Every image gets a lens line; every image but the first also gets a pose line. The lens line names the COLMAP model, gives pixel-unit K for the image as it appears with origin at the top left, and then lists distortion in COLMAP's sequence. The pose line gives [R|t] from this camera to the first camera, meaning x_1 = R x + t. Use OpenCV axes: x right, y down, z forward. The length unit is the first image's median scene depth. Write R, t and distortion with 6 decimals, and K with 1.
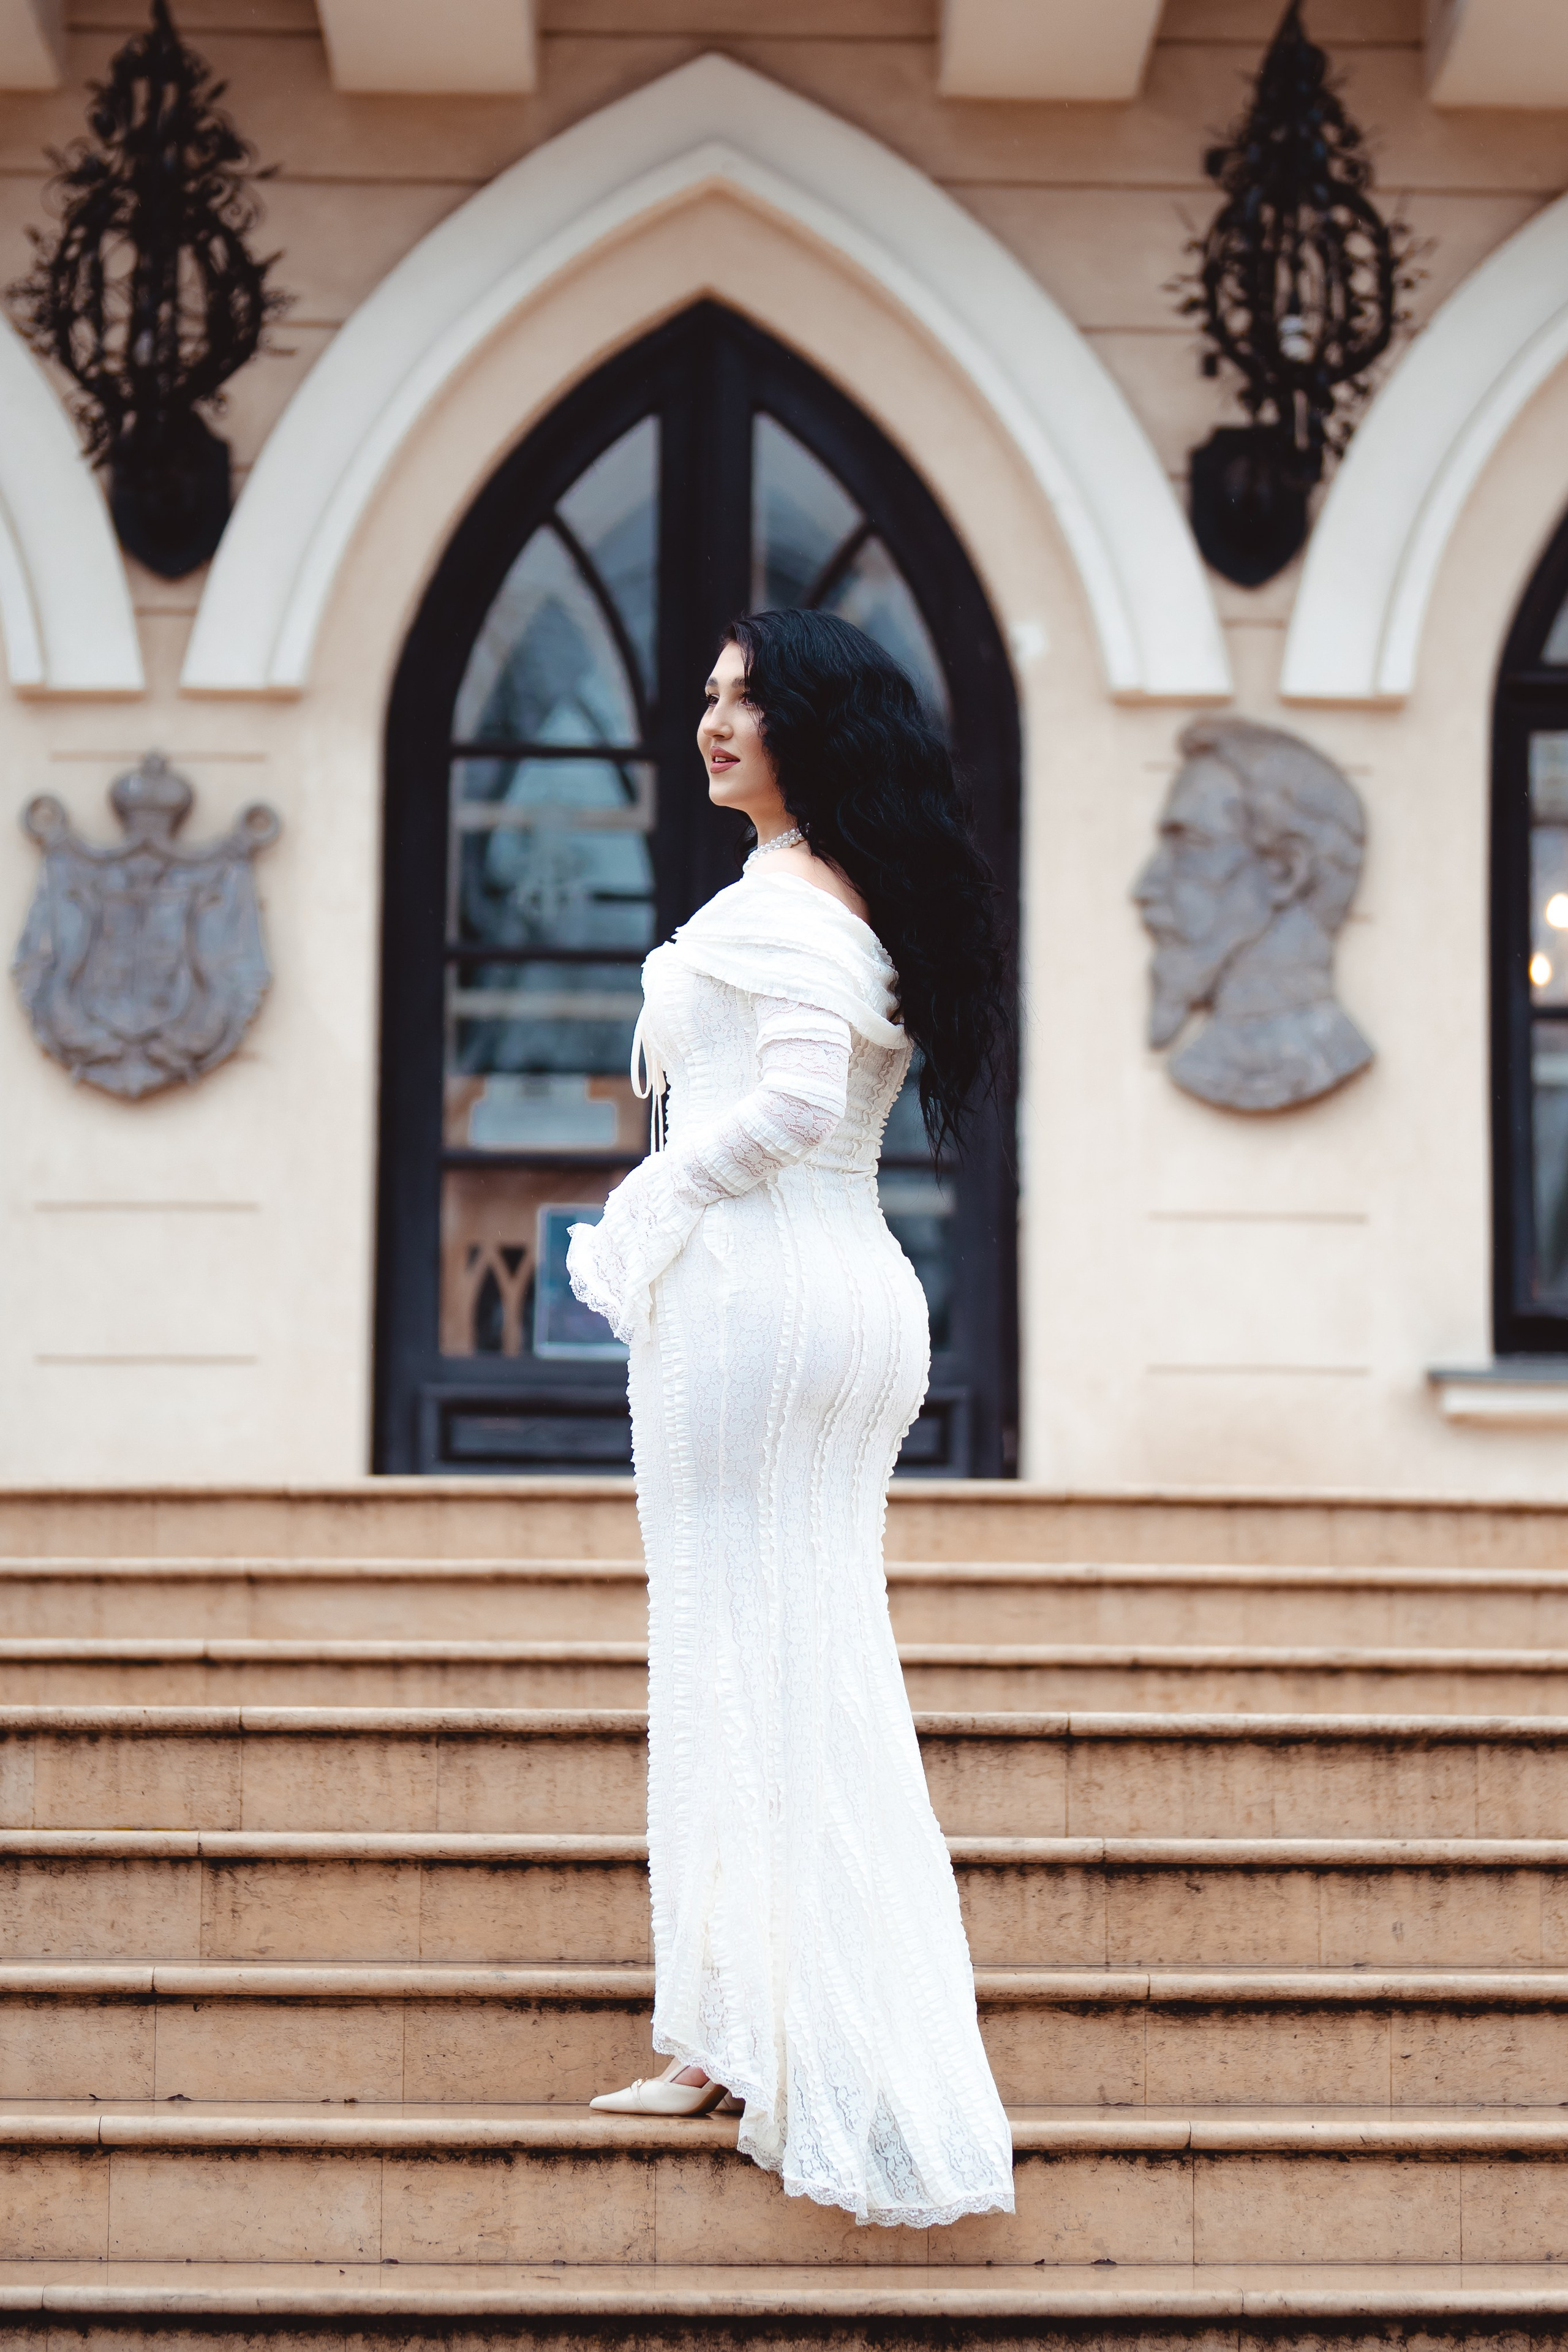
lens RADIAL K [[6097.3, 0, 950.0], [0, 6097.3, 1048.2], [0, 0, 1]] dist [-0.111529, 0.623166]
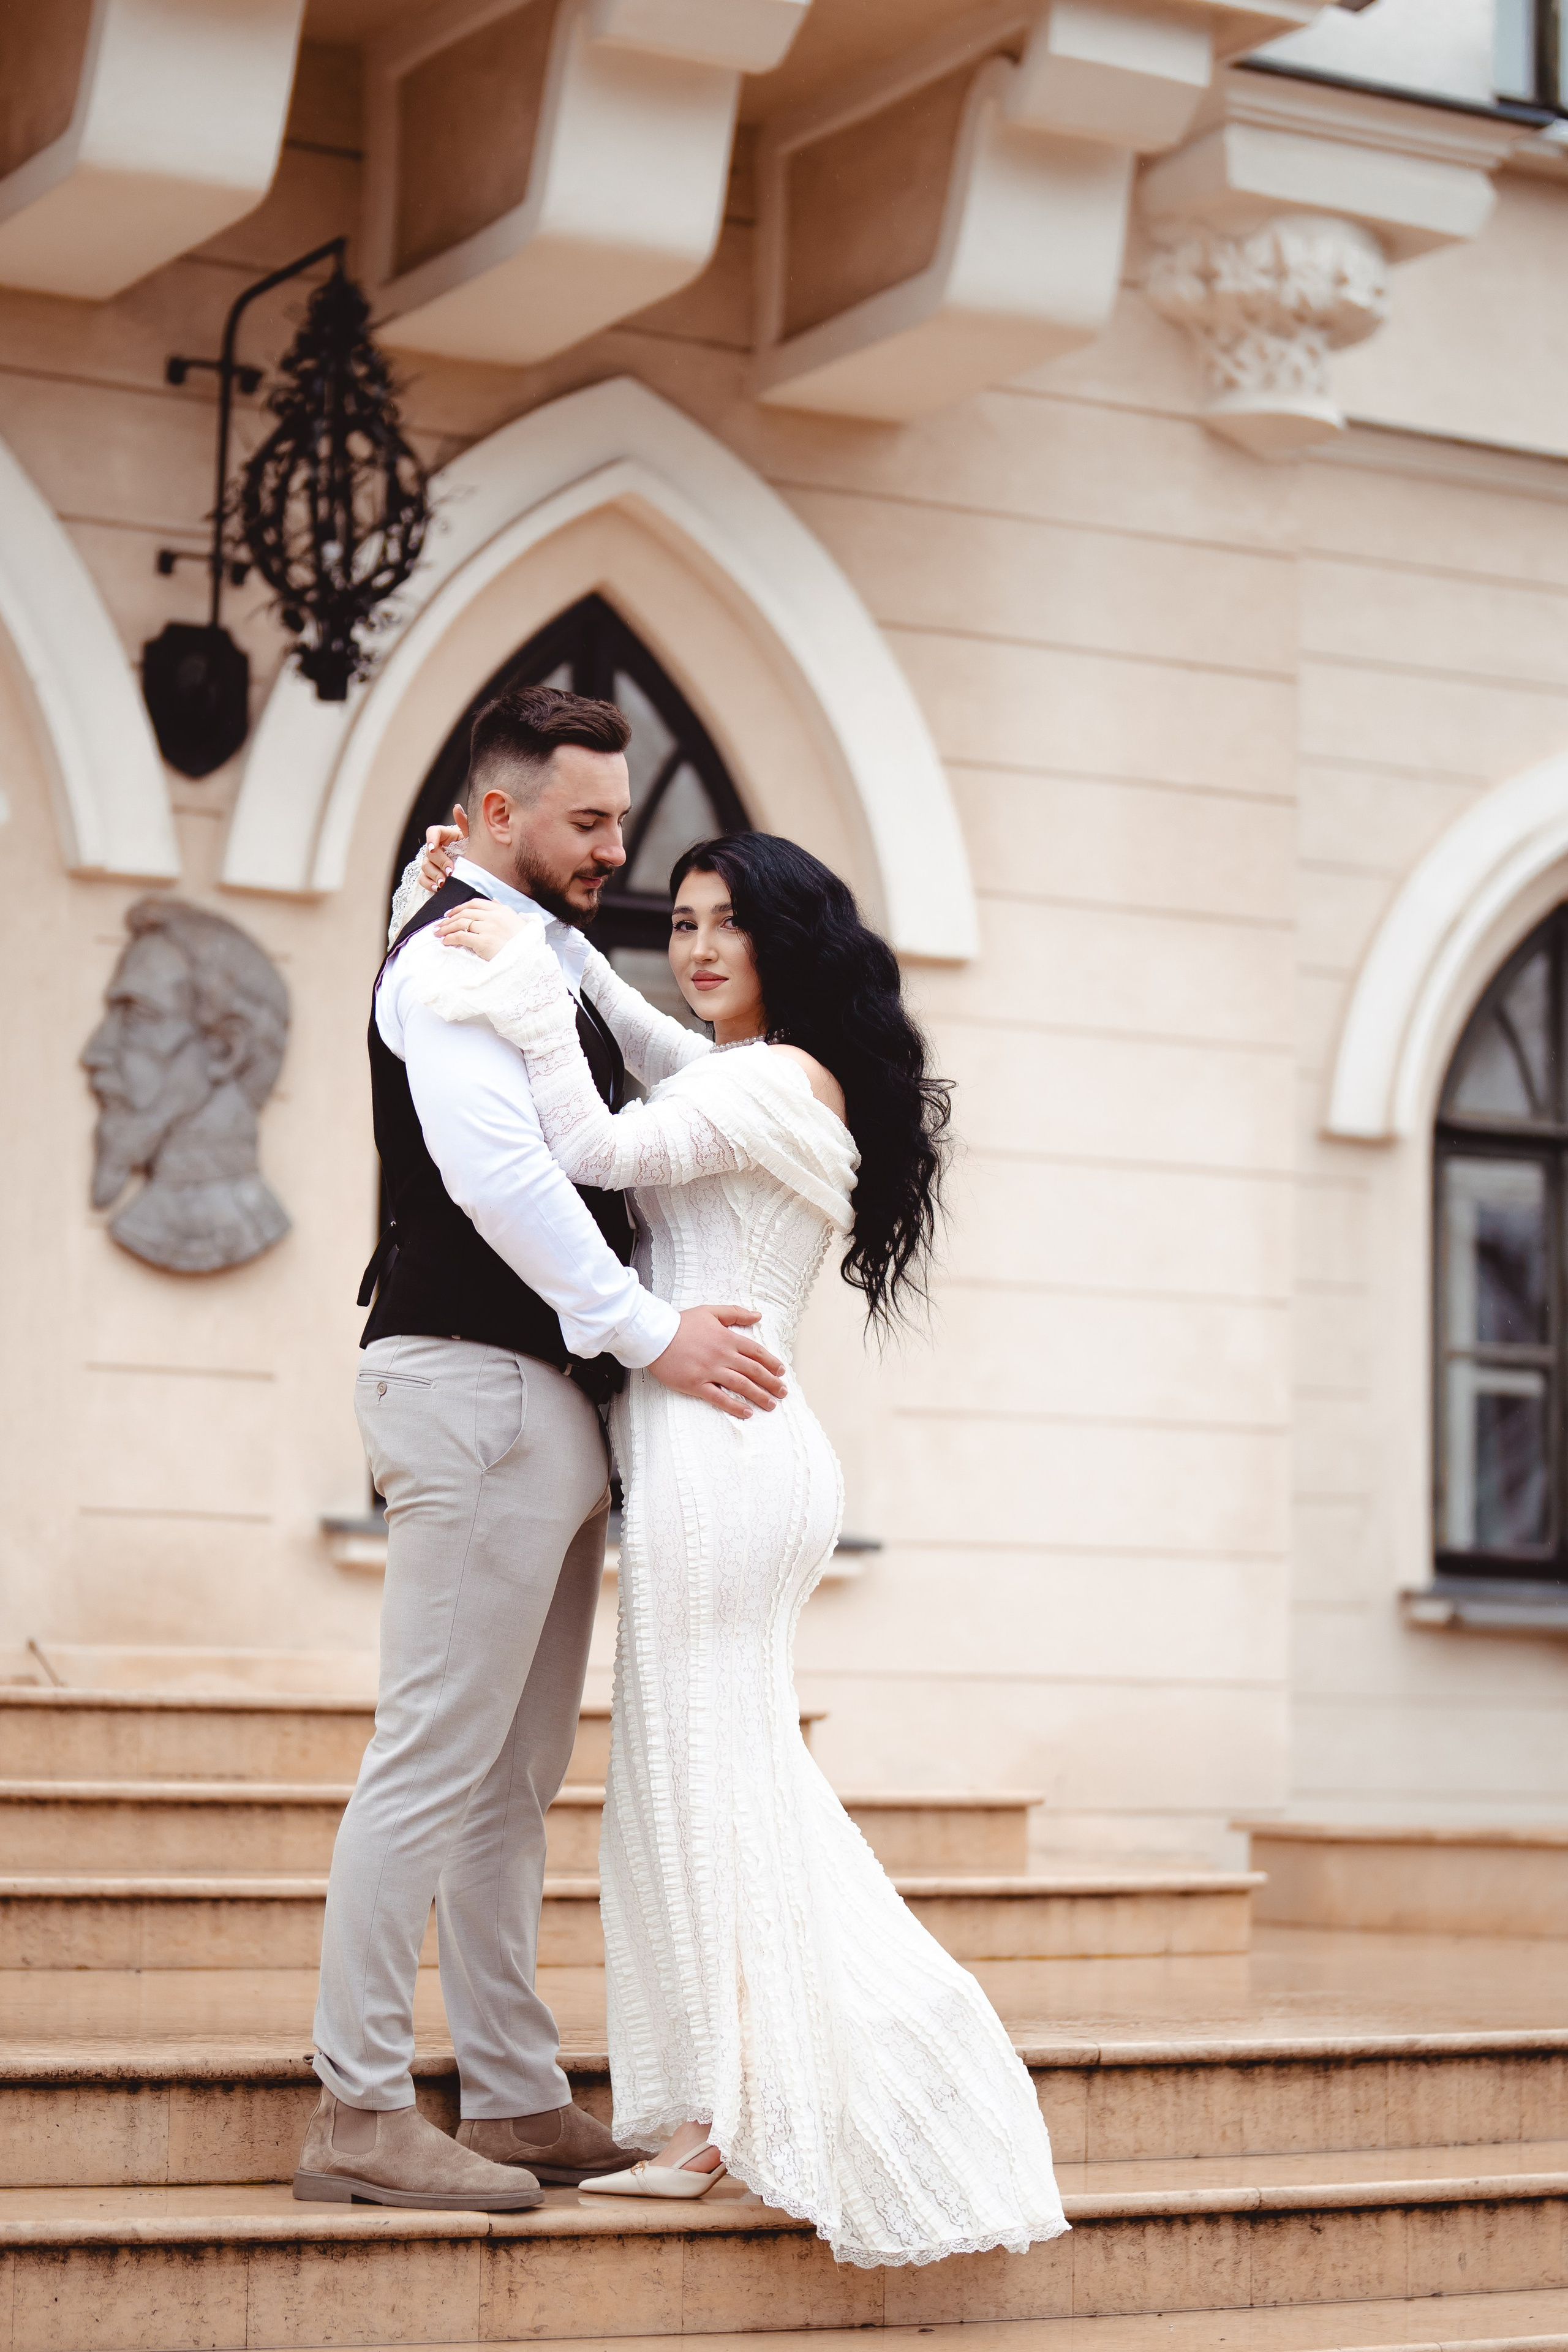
lens RADIAL K [[5191.1, 0, 792.4], [0, 5191.1, 1199.8], [0, 0, 1]] dist [-0.096418, 0.429966]
pose [[0.888699, 0.058081, 0.454797, -0.277917], [-0.077614, 0.996685, 0.024378, -0.033756], [-0.451874, -0.056963, 0.890261, 0.148654]]
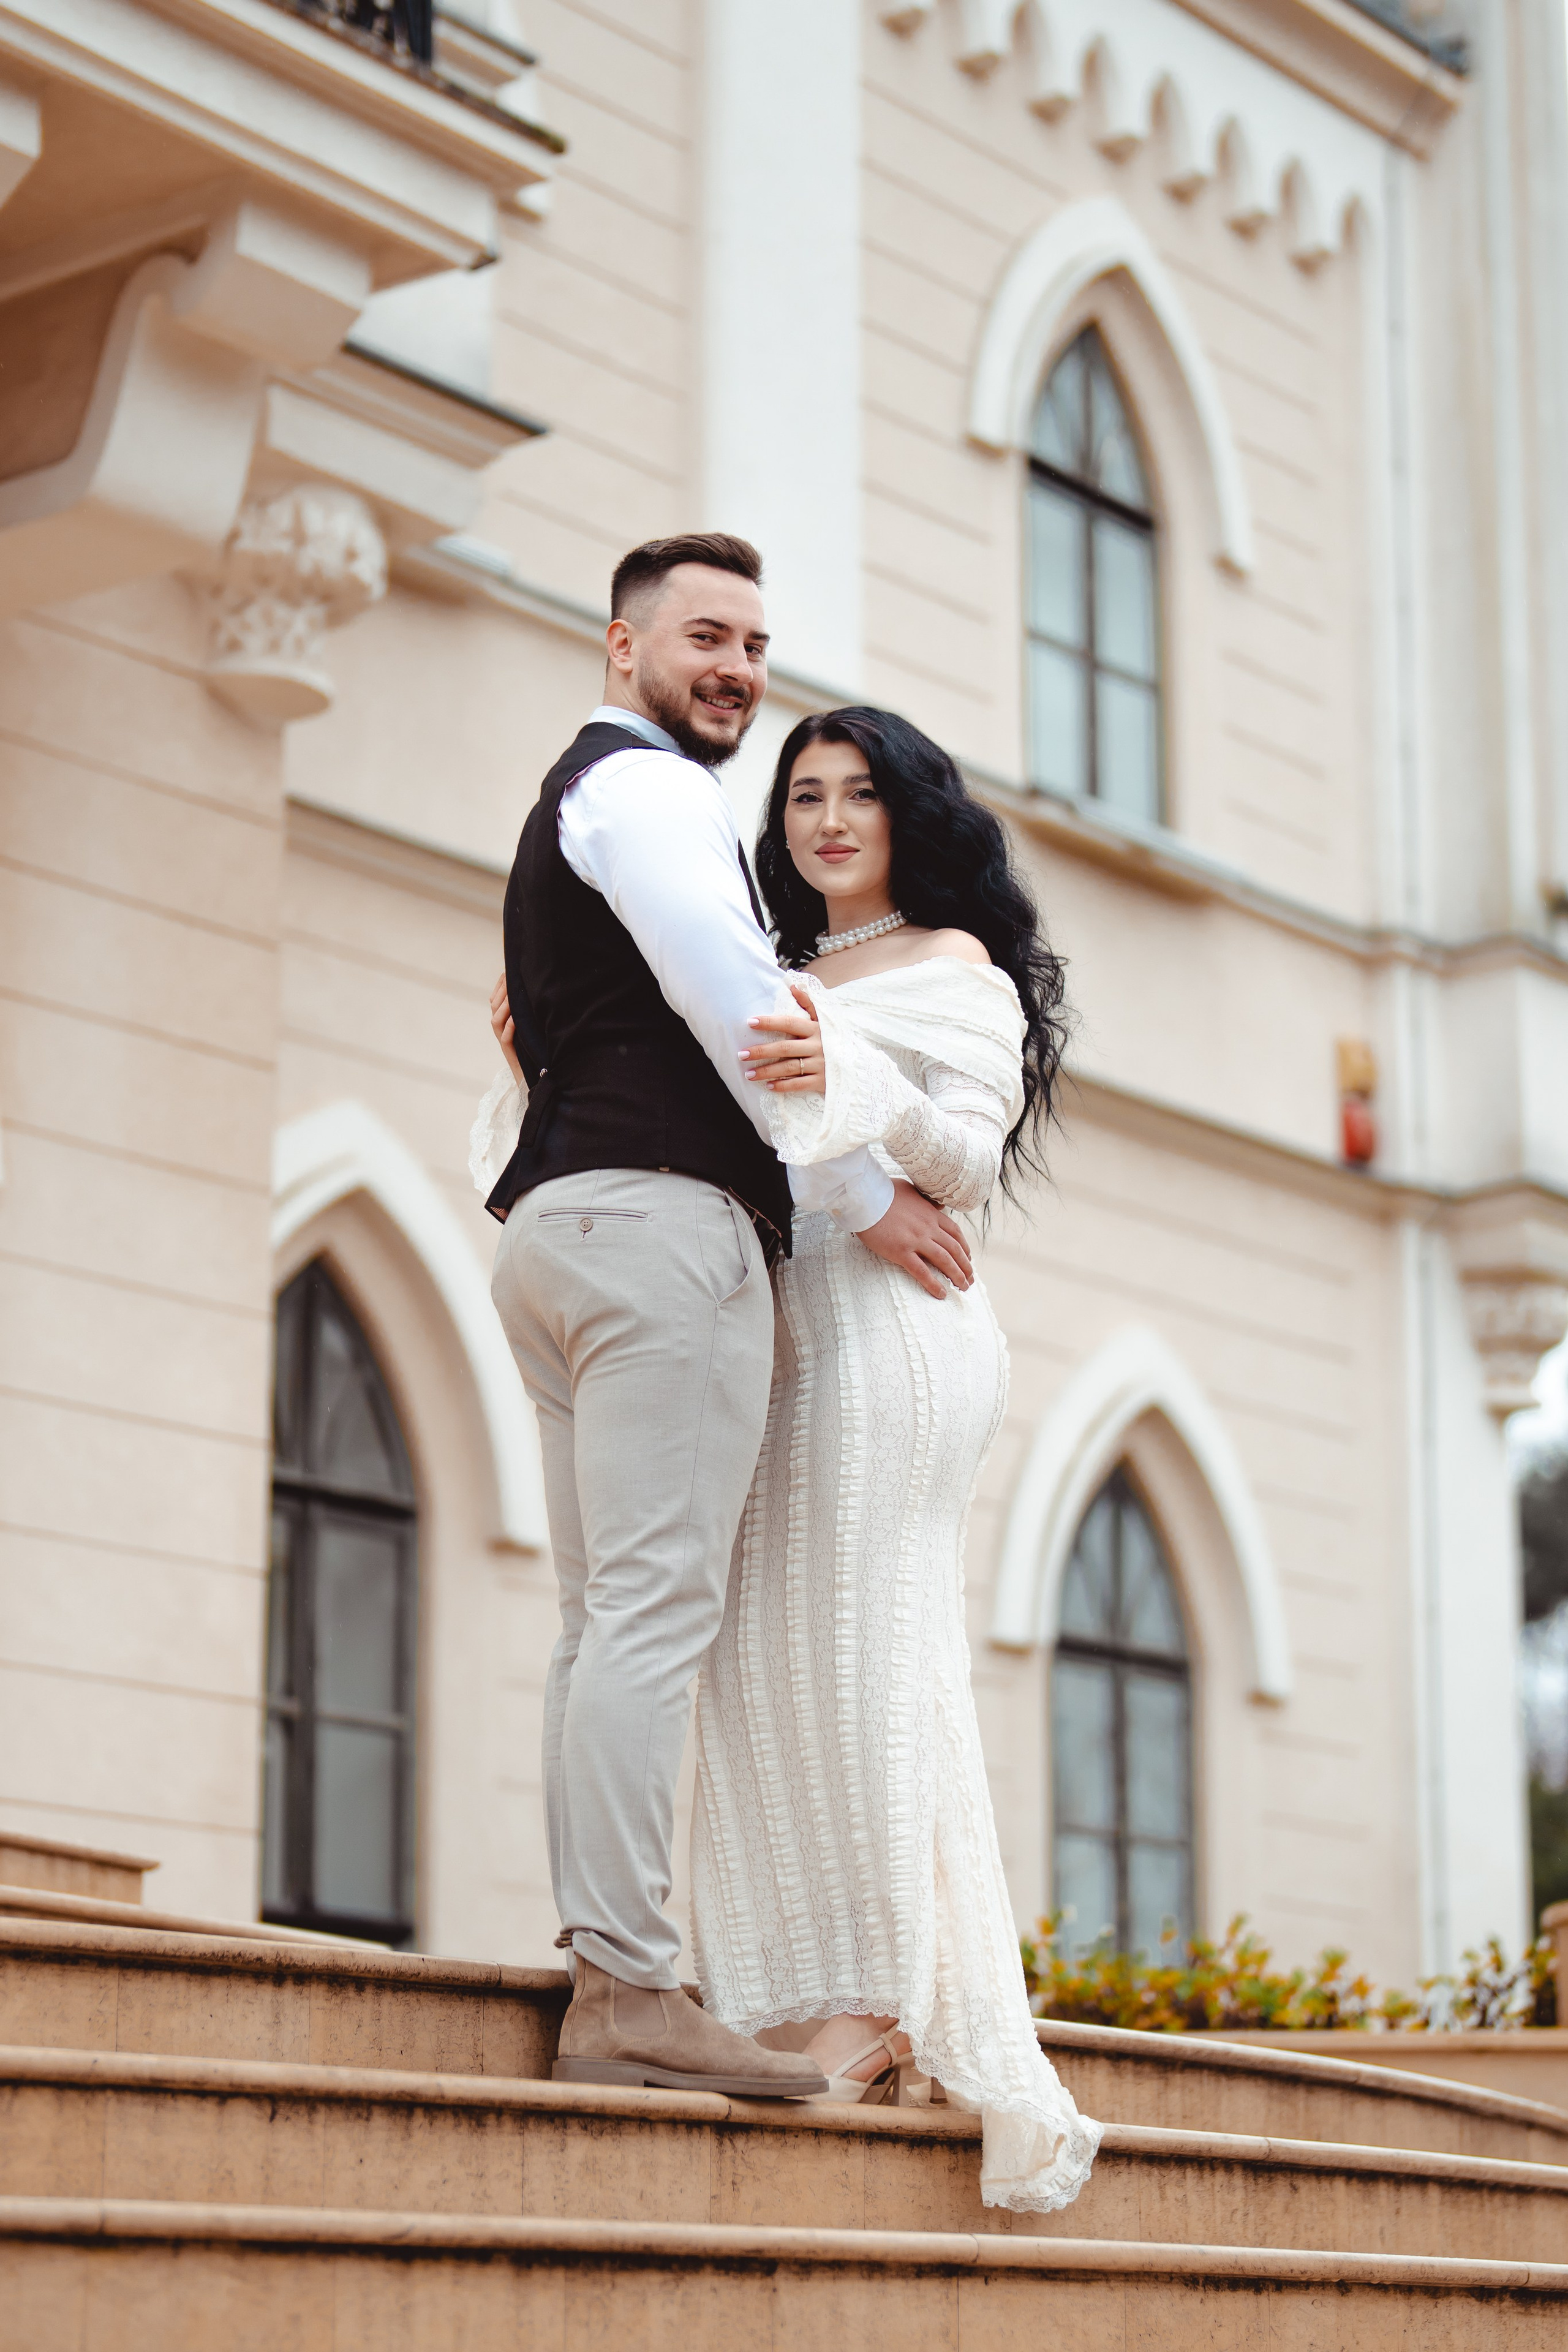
lens RADIAL K [[5204.9, 0, 808.5], [0, 5204.9, 1184.7], [0, 0, 1]] dist [-0.086419, 0.320769]
pose [[0.634107, 0.174871, 0.753212, -0.428718], [-0.107350, 0.984568, -0.138210, 0.060392], [-0.765757, 0.006782, 0.643094, 0.294495]]
